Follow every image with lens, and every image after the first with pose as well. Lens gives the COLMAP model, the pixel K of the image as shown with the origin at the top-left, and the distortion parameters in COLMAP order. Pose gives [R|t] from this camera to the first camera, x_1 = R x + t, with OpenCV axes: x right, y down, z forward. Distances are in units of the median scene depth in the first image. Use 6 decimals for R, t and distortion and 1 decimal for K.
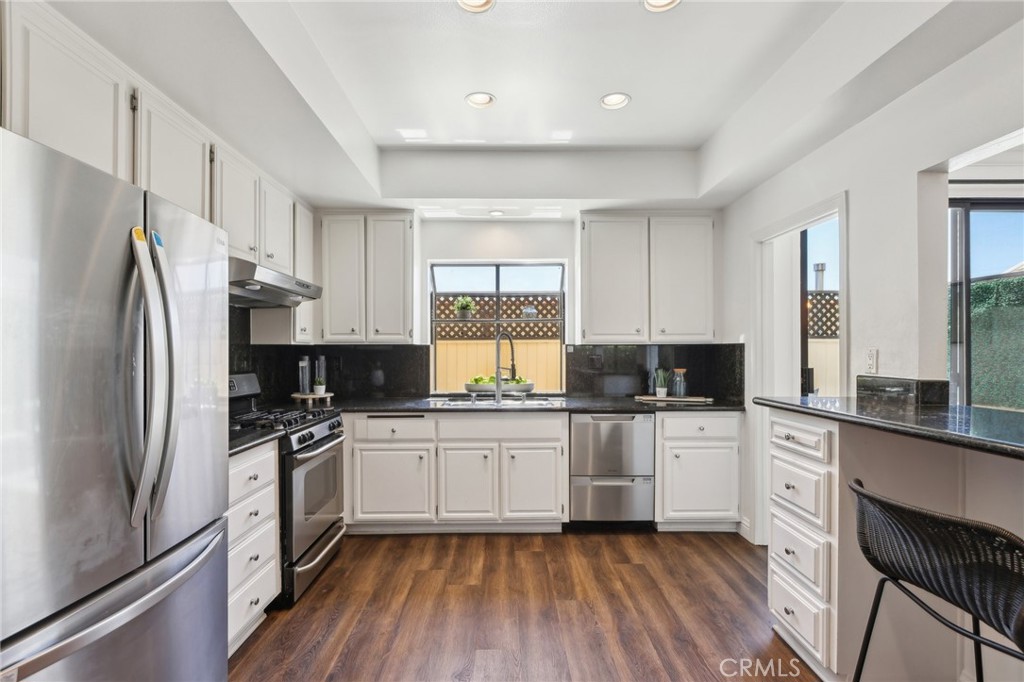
lens RADIAL K [[464.7, 0, 502.8], [0, 464.7, 350.9], [0, 0, 1]] dist [0.000301, -0.000669]
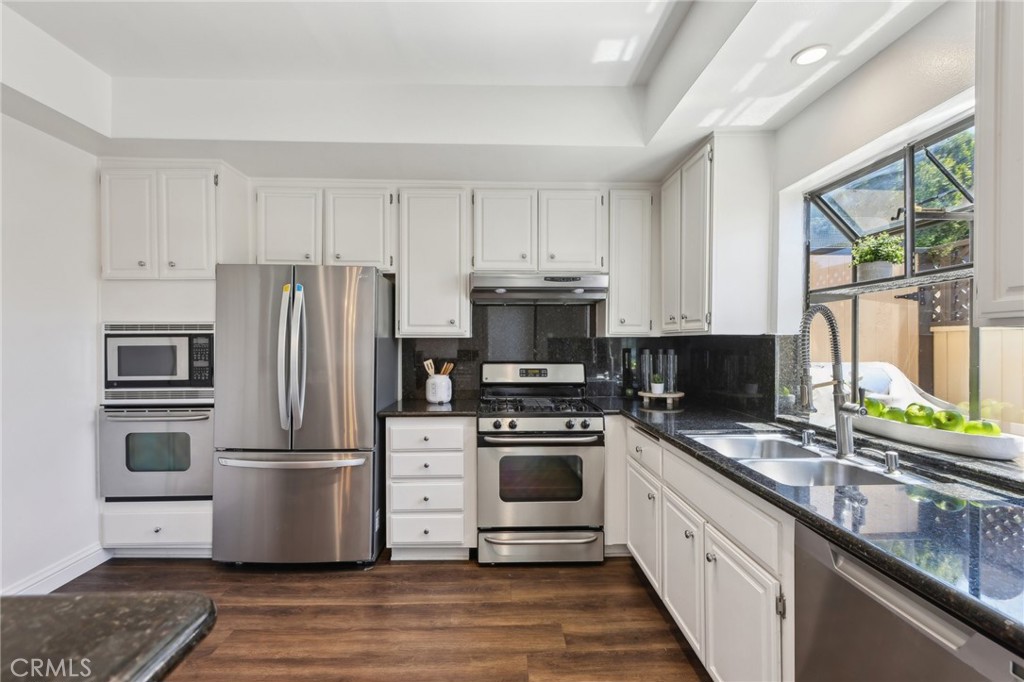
lens RADIAL K [[464.7, 0, 504.5], [0, 464.7, 339.4], [0, 0, 1]] dist [0.000301, -0.000669]
pose [[0.007509, -0.001789, -0.999970, 0.515280], [0.006360, 0.999978, -0.001742, -0.008201], [0.999952, -0.006347, 0.007521, 0.772806]]
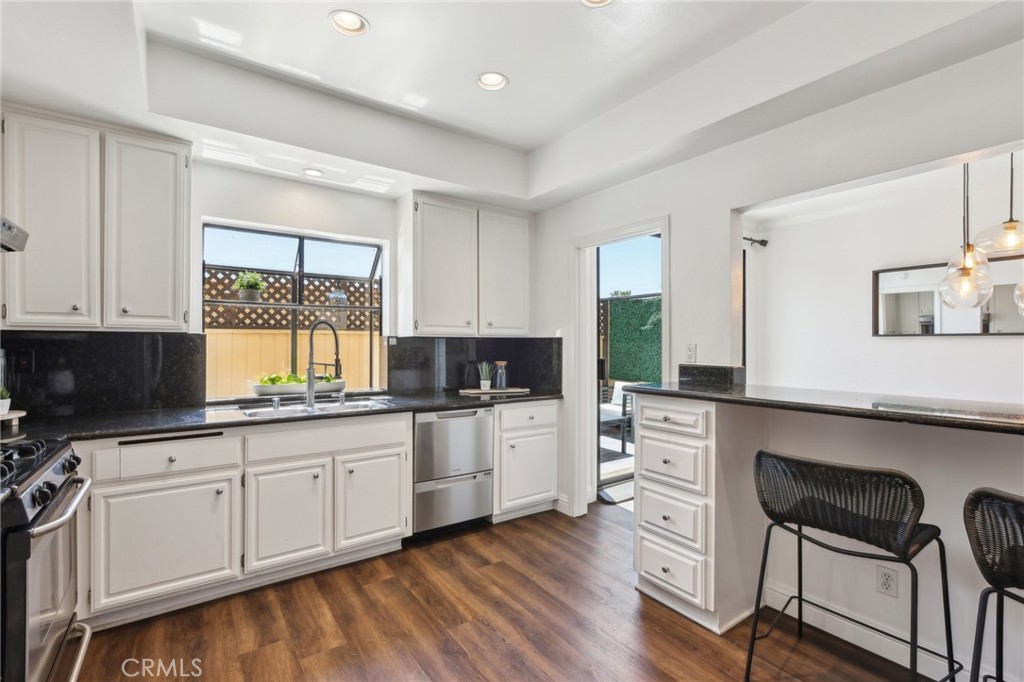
lens RADIAL K [[464.7, 0, 506.5], [0, 464.7, 340.6], [0, 0, 1]] dist [0.000301, -0.000669]
pose [[0.819465, 0.008962, 0.573059, -0.223294], [-0.005091, 0.999952, -0.008358, 0.001360], [-0.573106, 0.003931, 0.819472, 0.165248]]
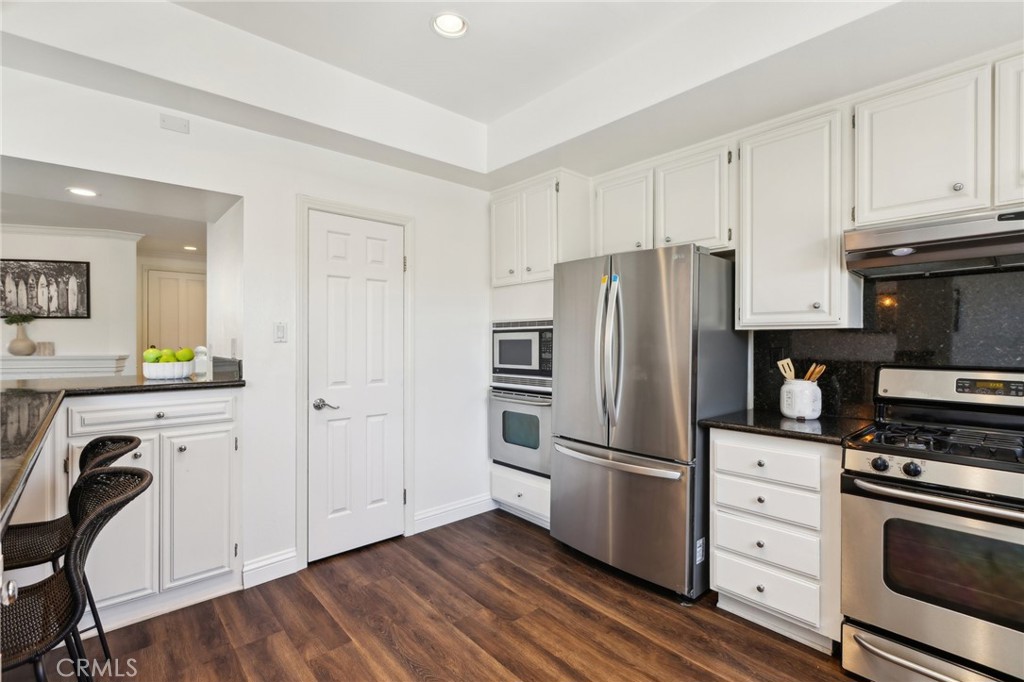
lens RADIAL K [[464.7, 0, 510.1], [0, 464.7, 342.6], [0, 0, 1]] dist [0.000301, -0.000669]
pose [[-0.757082, -0.000845, -0.653319, 0.333215], [0.001863, 0.999992, -0.003452, 0.007833], [0.653317, -0.003831, -0.757075, 0.892264]]
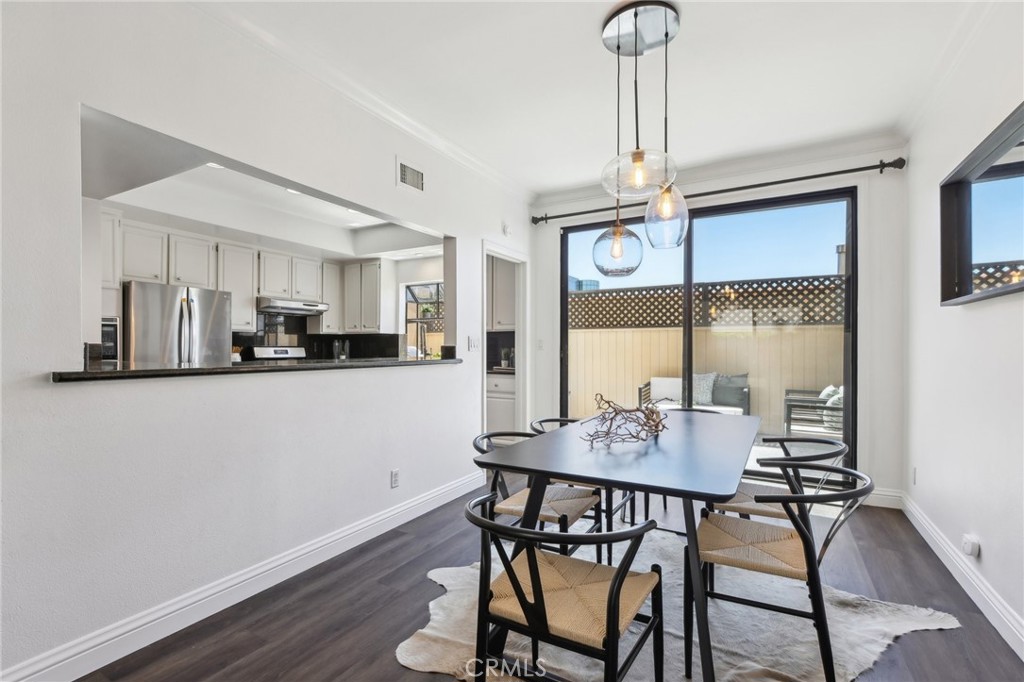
lens RADIAL K [[464.7, 0, 505.9], [0, 464.7, 343.6], [0, 0, 1]] dist [0.000301, -0.000669]
pose [[0.857043, 0.002154, -0.515241, 1.255031], [-0.003108, 0.999995, -0.000990, 0.027855], [0.515236, 0.002450, 0.857045, -0.305492]]
